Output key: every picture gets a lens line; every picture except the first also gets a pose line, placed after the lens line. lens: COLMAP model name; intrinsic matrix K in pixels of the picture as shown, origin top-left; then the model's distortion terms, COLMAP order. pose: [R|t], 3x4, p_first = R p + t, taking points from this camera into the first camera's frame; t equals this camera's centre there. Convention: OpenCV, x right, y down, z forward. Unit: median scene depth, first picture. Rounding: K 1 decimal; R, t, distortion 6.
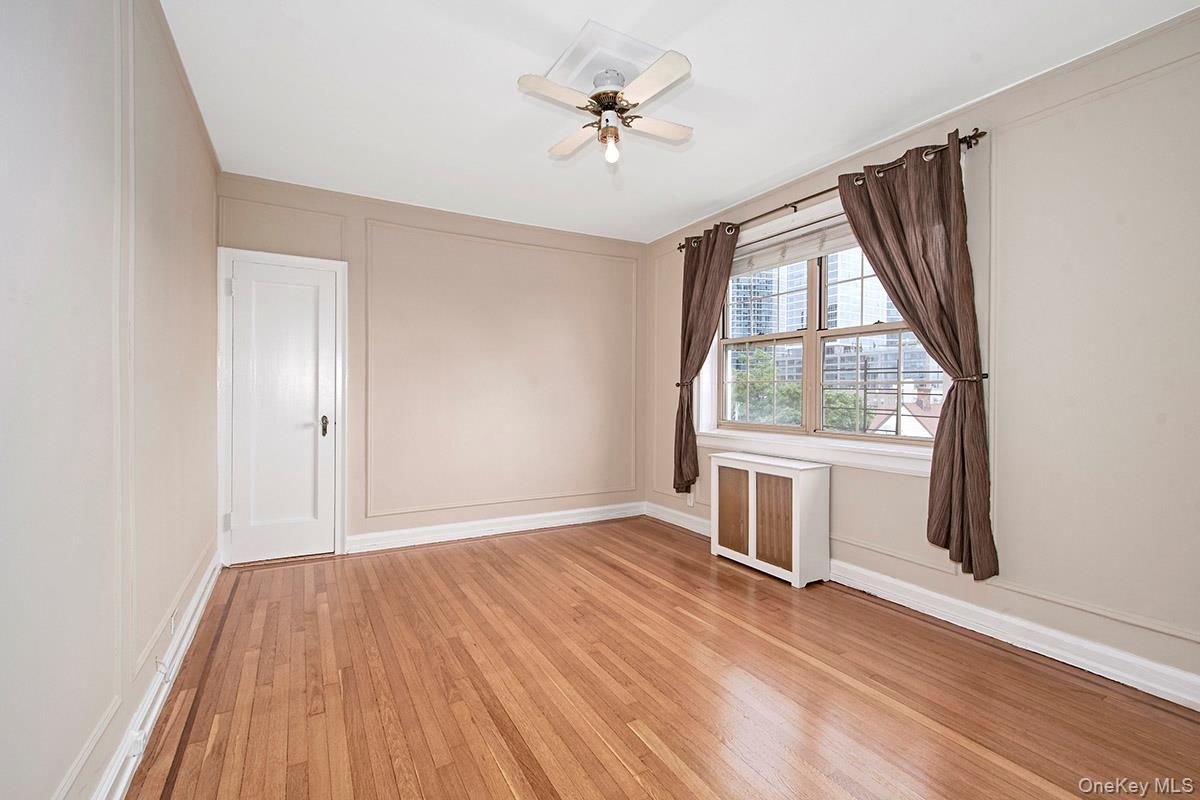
lens RADIAL K [[556.5, 0, 596.5], [0, 556.5, 393.7], [0, 0, 1]] dist [0.000683, 0.000135]
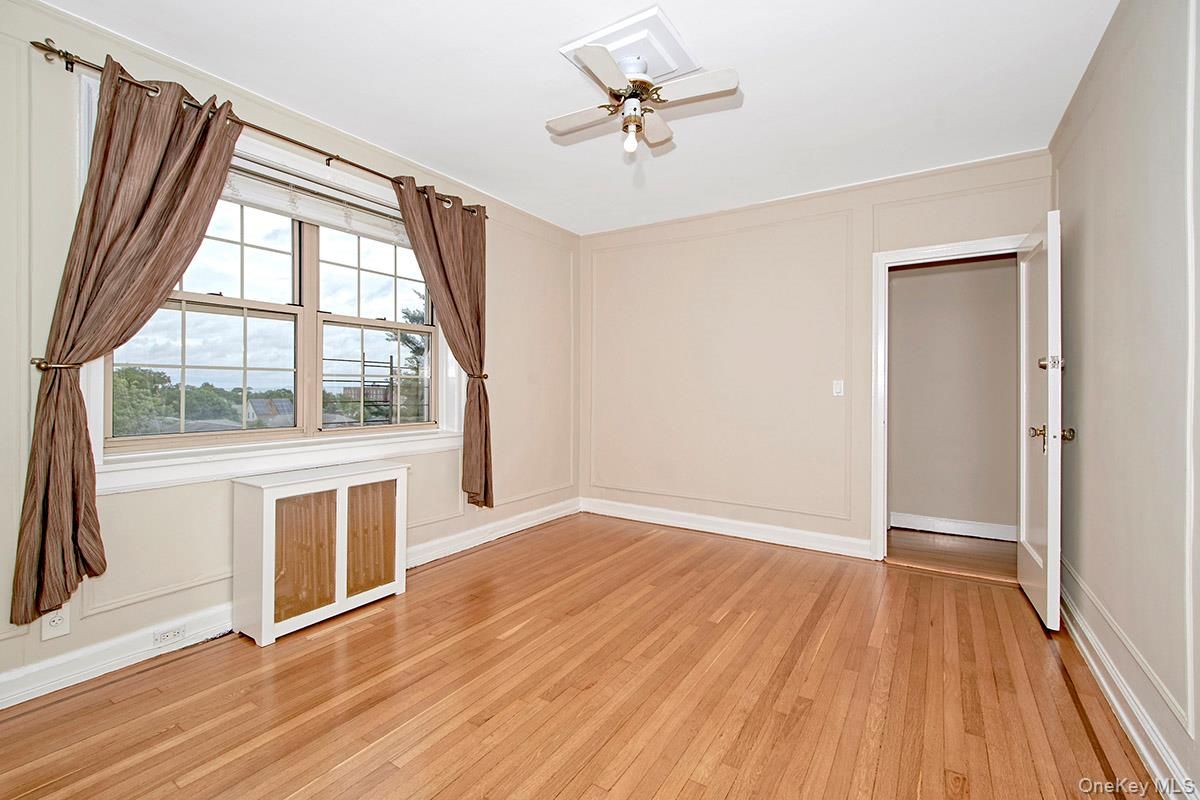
lens RADIAL K [[519.7, 0, 598.5], [0, 519.7, 383.4], [0, 0, 1]] dist [0.000630, 0.000110]
pose [[-0.481503, -0.003140, 0.876439, -0.578373], [-0.005721, 0.999984, 0.000440, -0.007966], [-0.876426, -0.004802, -0.481513, 1.154045]]
